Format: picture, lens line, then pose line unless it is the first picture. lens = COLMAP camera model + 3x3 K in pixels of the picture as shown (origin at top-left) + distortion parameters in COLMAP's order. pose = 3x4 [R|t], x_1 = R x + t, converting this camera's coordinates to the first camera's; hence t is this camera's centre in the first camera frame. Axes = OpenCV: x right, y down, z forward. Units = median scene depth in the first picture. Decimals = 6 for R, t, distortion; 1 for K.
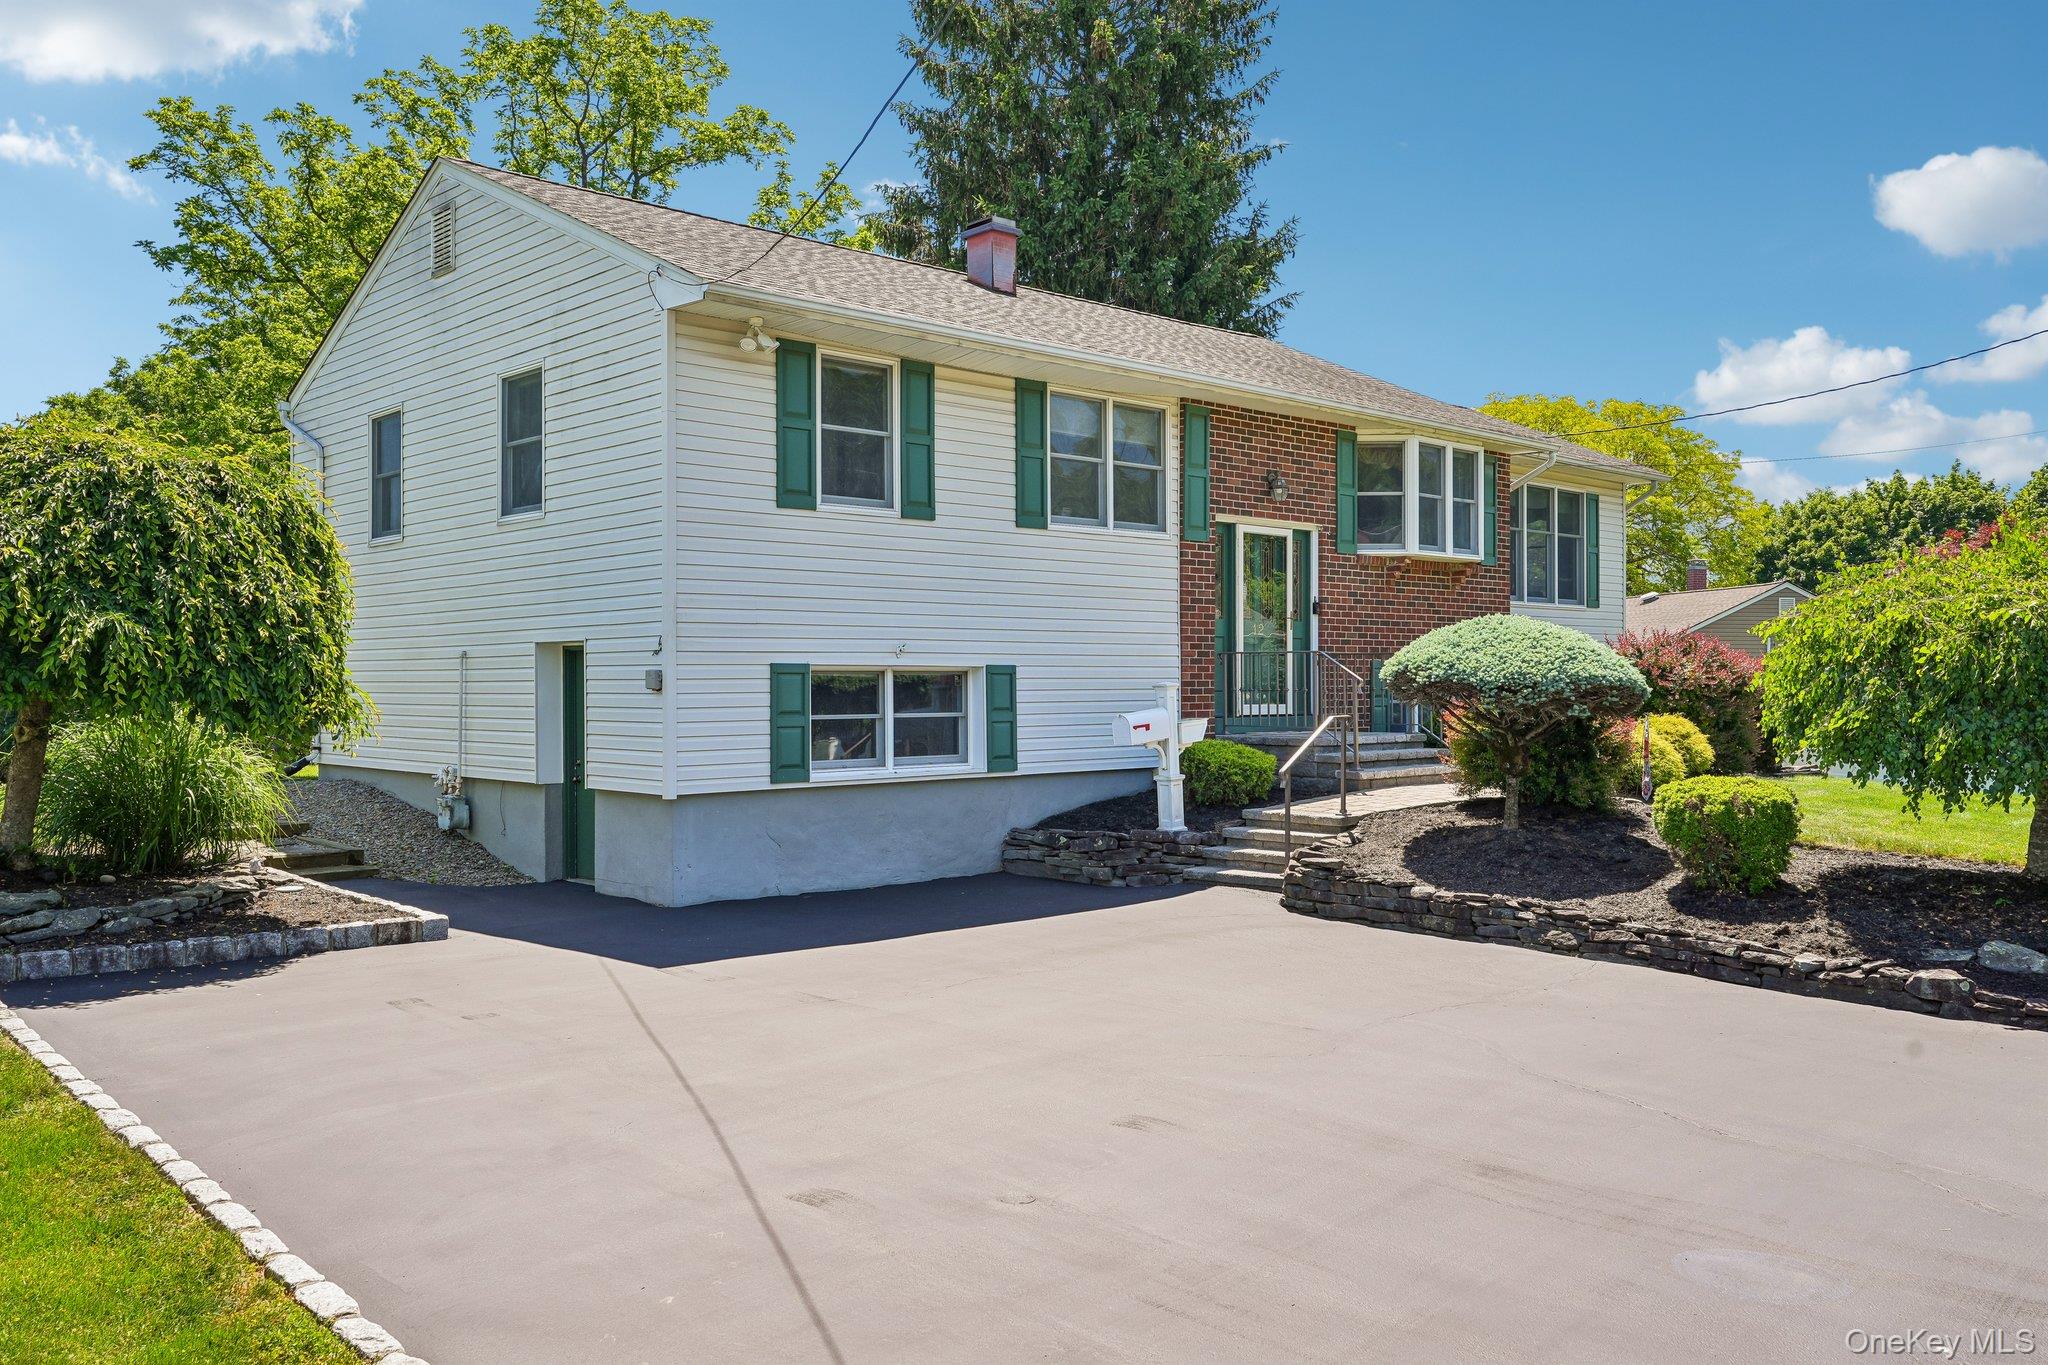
lens RADIAL K [[1648.8, 0, 1022.2], [0, 1648.8, 694.3], [0, 0, 1]] dist [0.014354, -0.008295]
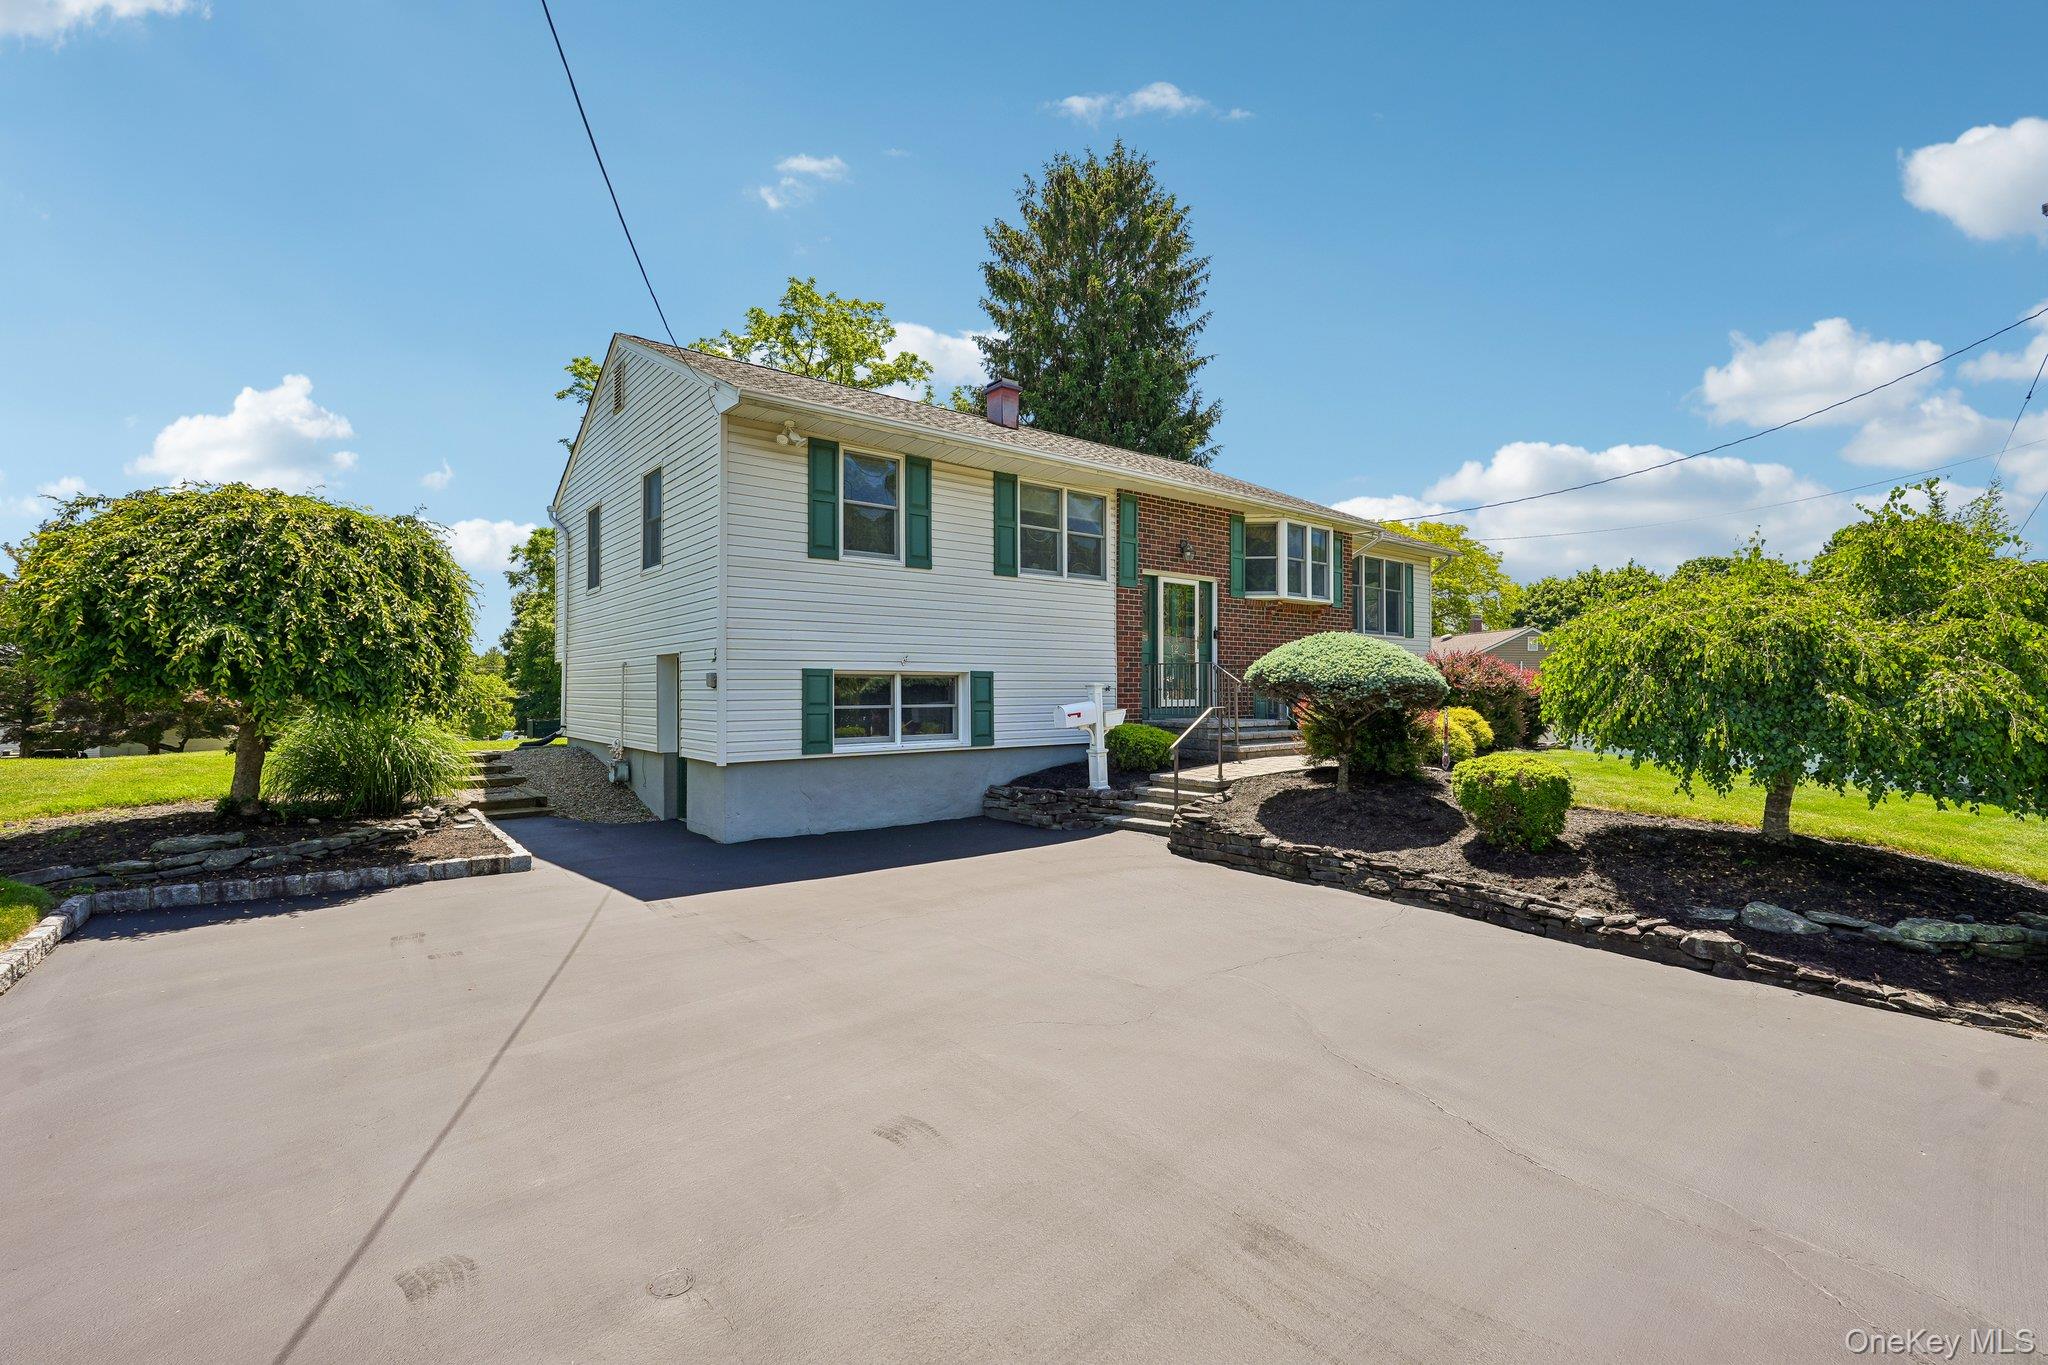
lens RADIAL K [[906.0, 0, 1025.3], [0, 906.0, 690.9], [0, 0, 1]] dist [-0.009006, 0.005959]
pose [[0.997359, 0.001311, -0.072622, 0.089704], [-0.001713, 0.999984, -0.005463, 0.003800], [0.072614, 0.005572, 0.997345, 0.240787]]
